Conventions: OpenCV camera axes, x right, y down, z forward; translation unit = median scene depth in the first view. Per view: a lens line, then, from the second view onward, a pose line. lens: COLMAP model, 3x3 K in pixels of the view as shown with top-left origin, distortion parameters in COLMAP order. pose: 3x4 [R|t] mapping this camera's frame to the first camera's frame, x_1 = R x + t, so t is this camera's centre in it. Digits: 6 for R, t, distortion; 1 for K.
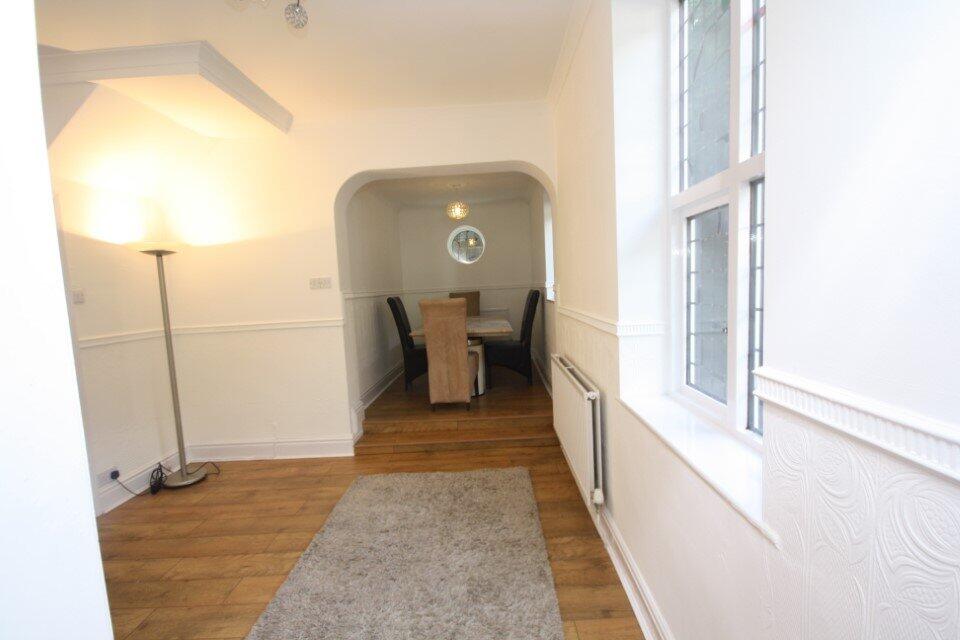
lens RADIAL K [[445.0, 0, 481.2], [0, 445.0, 328.2], [0, 0, 1]] dist [0.013634, -0.015307]
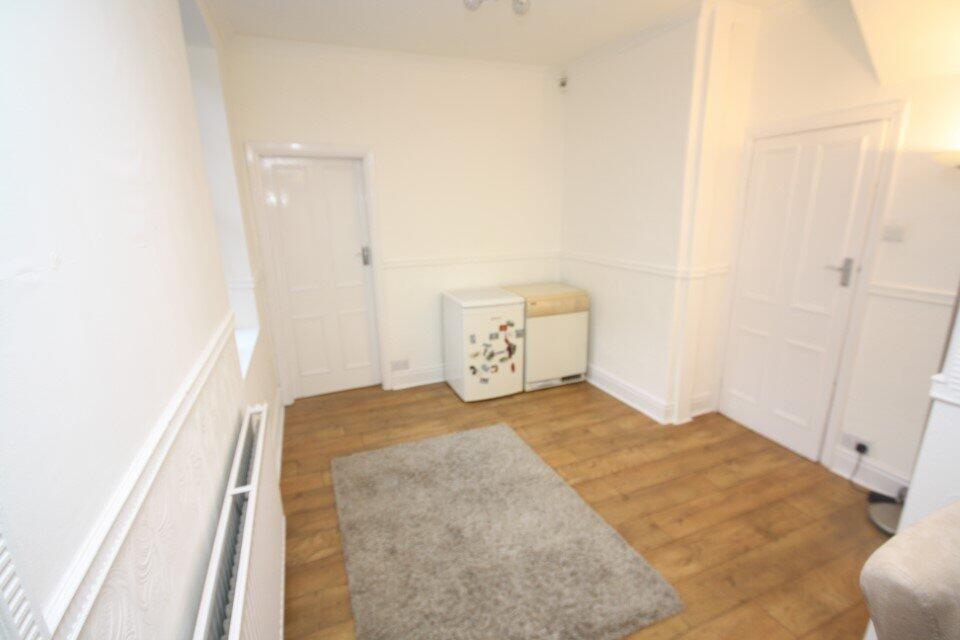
lens RADIAL K [[445.0, 0, 481.2], [0, 445.0, 328.2], [0, 0, 1]] dist [0.013634, -0.015307]
pose [[-0.915638, 0.167506, -0.365443, 0.136502], [0.025720, 0.931602, 0.362570, -0.260261], [0.401180, 0.322584, -0.857318, 1.701011]]
